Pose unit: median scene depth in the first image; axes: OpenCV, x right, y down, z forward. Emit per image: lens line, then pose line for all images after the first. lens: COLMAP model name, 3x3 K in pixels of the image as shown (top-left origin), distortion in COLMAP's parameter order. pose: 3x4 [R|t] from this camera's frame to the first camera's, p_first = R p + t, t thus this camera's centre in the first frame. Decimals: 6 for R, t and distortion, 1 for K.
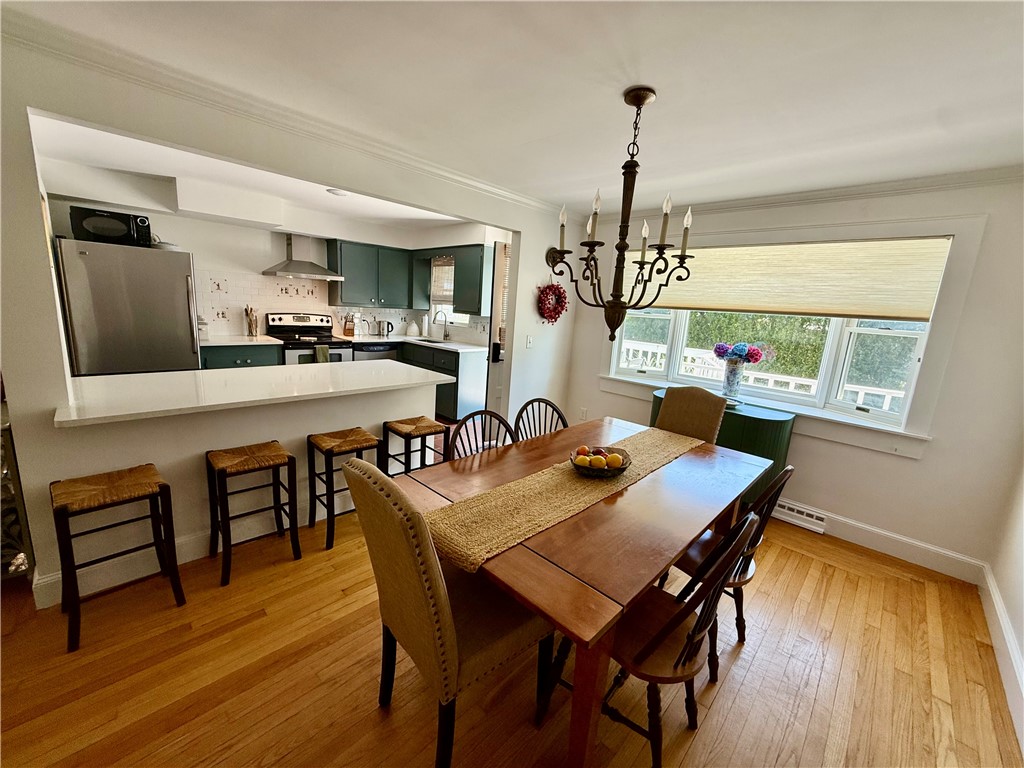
lens RADIAL K [[409.2, 0, 509.4], [0, 409.2, 382.9], [0, 0, 1]] dist [0.000687, -0.000505]
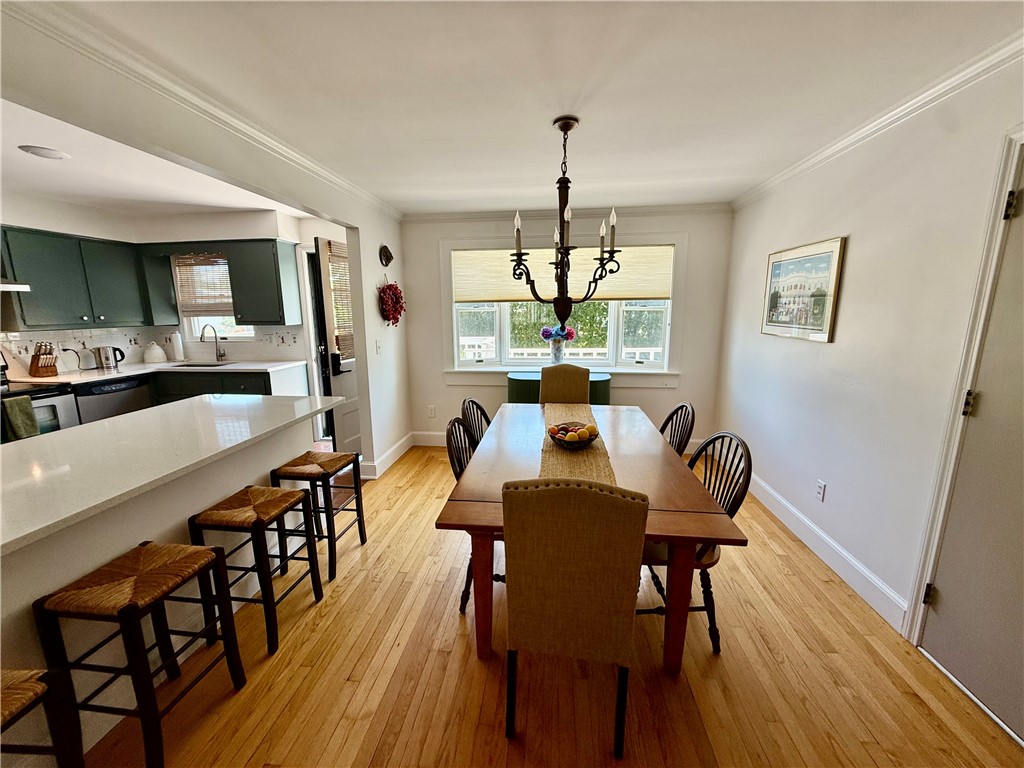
lens RADIAL K [[409.2, 0, 509.8], [0, 409.2, 382.5], [0, 0, 1]] dist [0.000687, -0.000505]
pose [[0.788621, -0.178133, 0.588511, -0.224917], [0.173413, 0.982697, 0.065068, -0.024043], [-0.589919, 0.050742, 0.805866, 0.062981]]
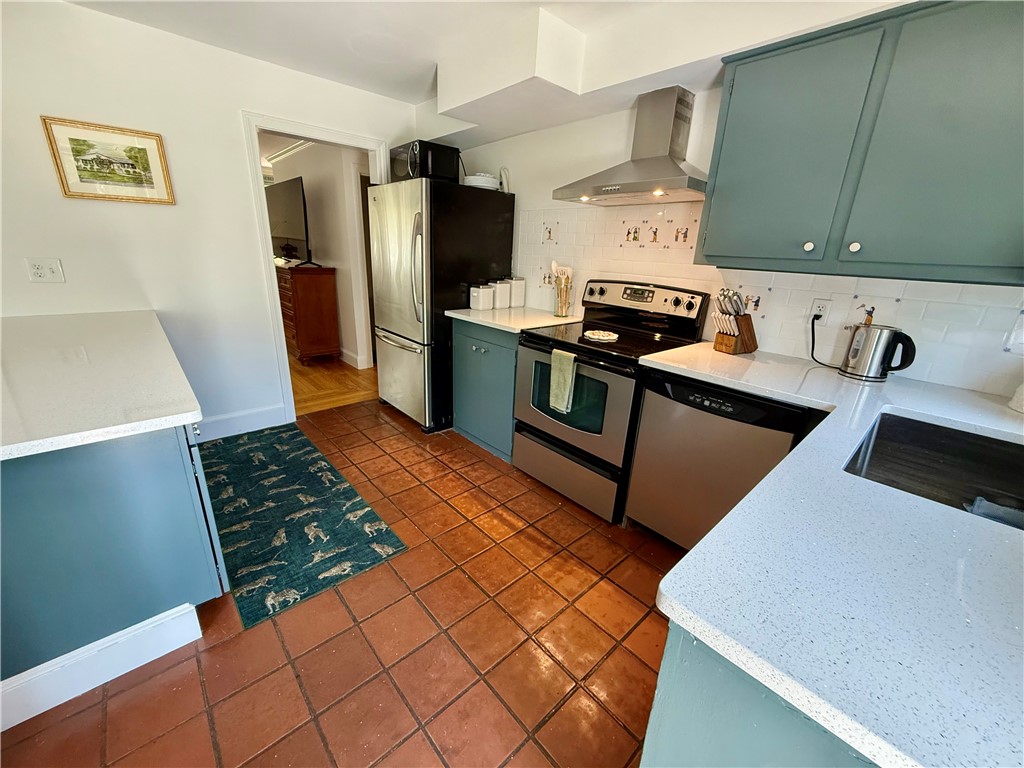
lens RADIAL K [[409.2, 0, 509.6], [0, 409.2, 382.4], [0, 0, 1]] dist [0.000687, -0.000505]
pose [[-0.054950, 0.249433, -0.966832, -0.026714], [-0.231196, 0.938802, 0.255341, -0.155763], [0.971354, 0.237559, 0.006081, 0.927705]]
